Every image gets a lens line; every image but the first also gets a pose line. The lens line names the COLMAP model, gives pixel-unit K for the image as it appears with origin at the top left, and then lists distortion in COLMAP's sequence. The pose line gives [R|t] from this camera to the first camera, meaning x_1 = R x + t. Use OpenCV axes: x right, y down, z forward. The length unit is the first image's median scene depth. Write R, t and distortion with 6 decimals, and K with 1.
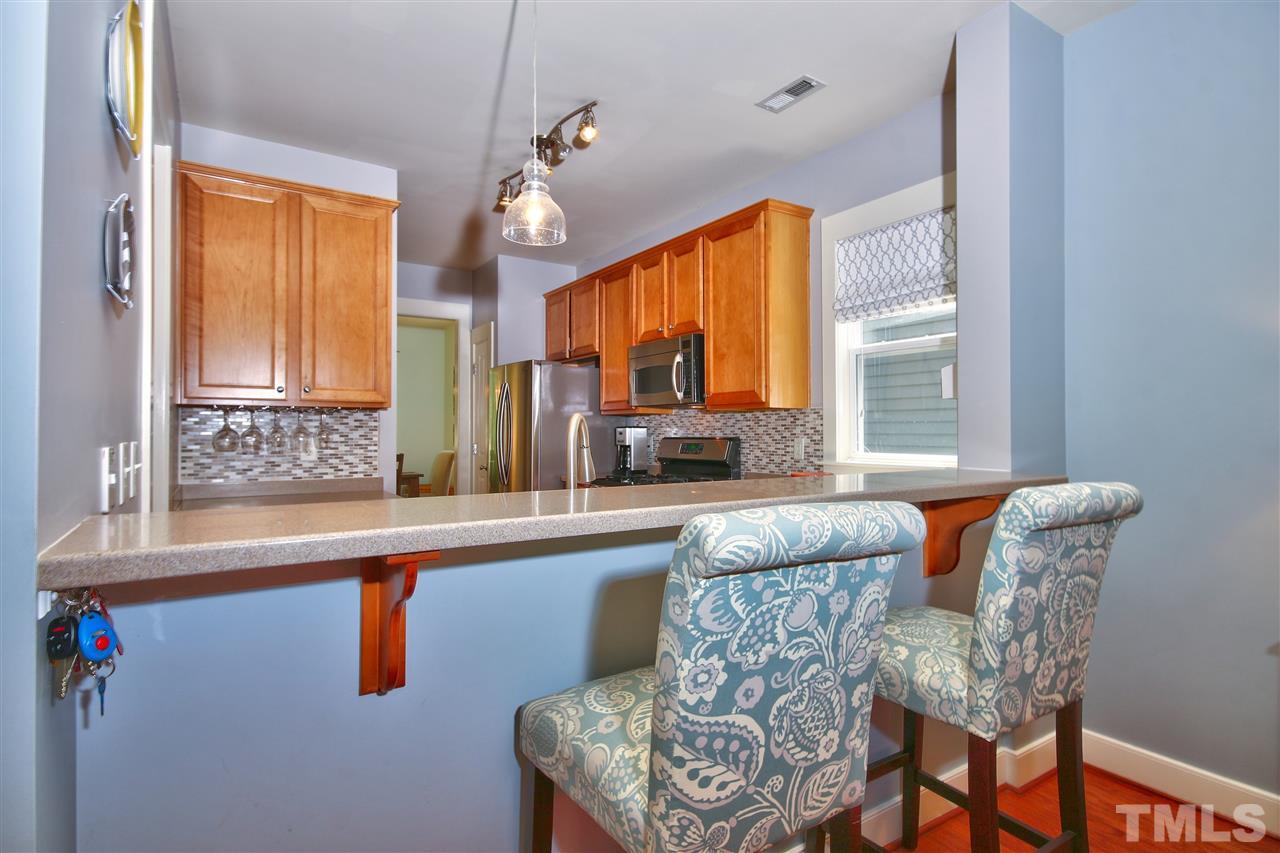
lens RADIAL K [[655.0, 0, 644.5], [0, 655.0, 424.6], [0, 0, 1]] dist [-0.000491, -0.000400]
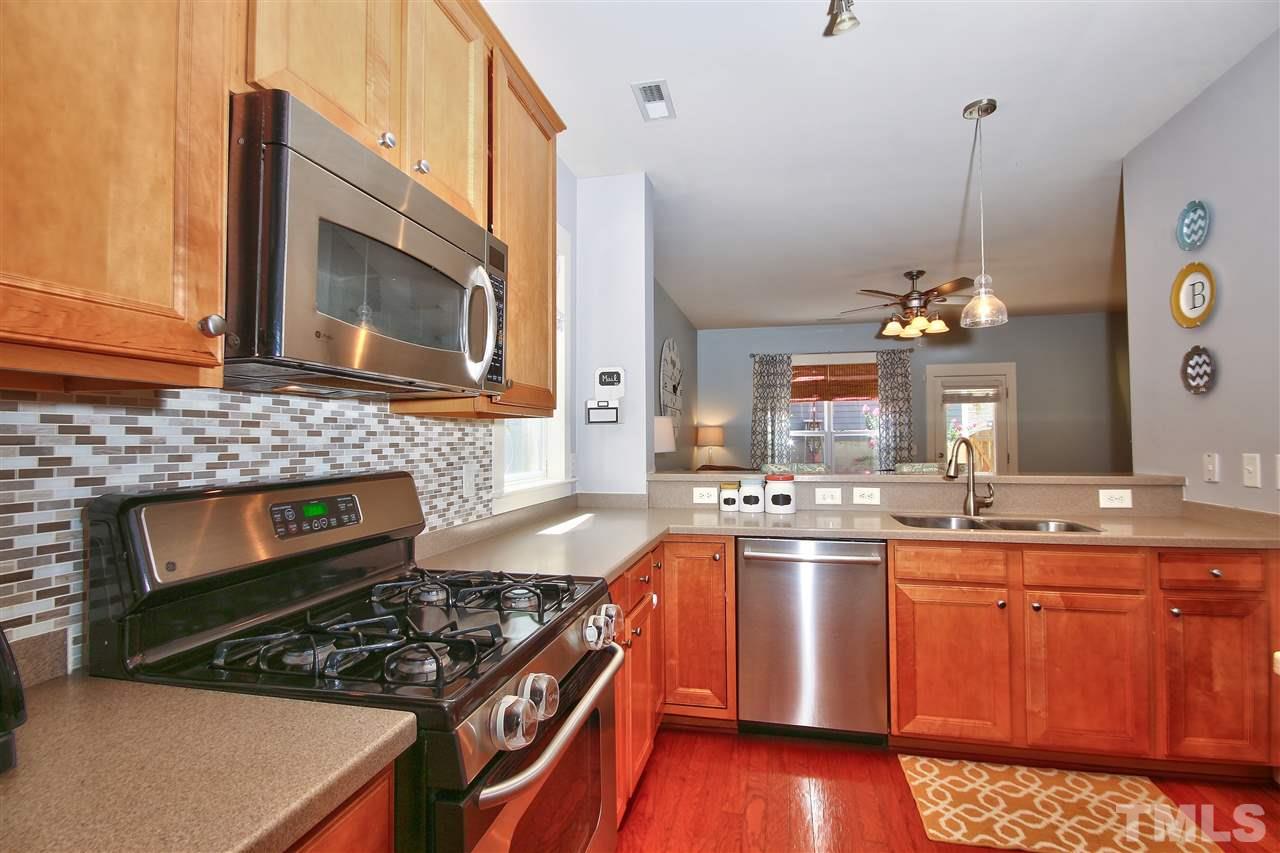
lens RADIAL K [[593.4, 0, 648.2], [0, 593.4, 425.5], [0, 0, 1]] dist [-0.000201, -0.001316]
pose [[-0.702890, 0.018624, 0.711055, -0.293059], [-0.004771, 0.999511, -0.030896, 0.000123], [-0.711283, -0.025109, -0.702458, 1.236648]]
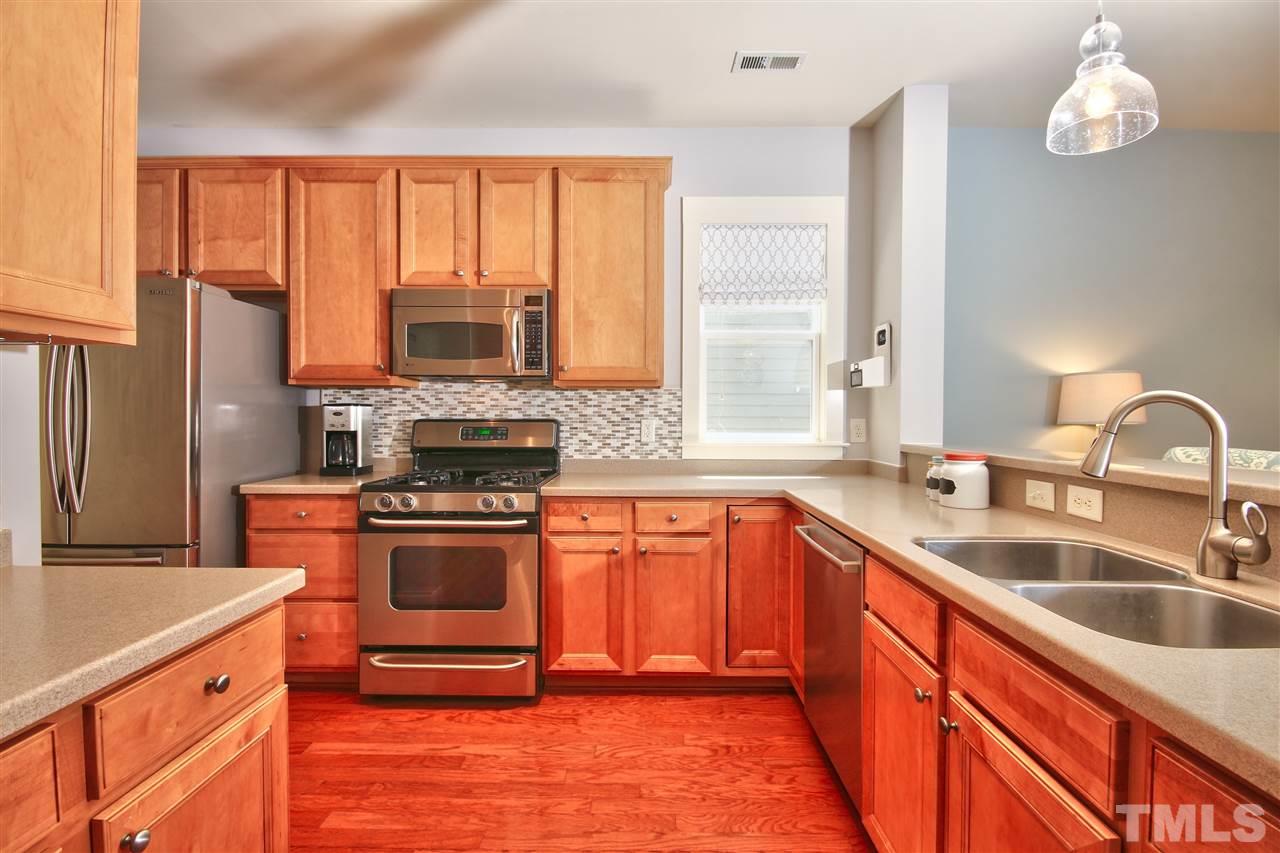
lens RADIAL K [[593.4, 0, 648.2], [0, 593.4, 425.5], [0, 0, 1]] dist [-0.000201, -0.001316]
pose [[0.555065, -0.013959, 0.831690, -0.463283], [-0.014601, 0.999542, 0.026521, 0.005858], [-0.831679, -0.026864, 0.554607, 0.500938]]
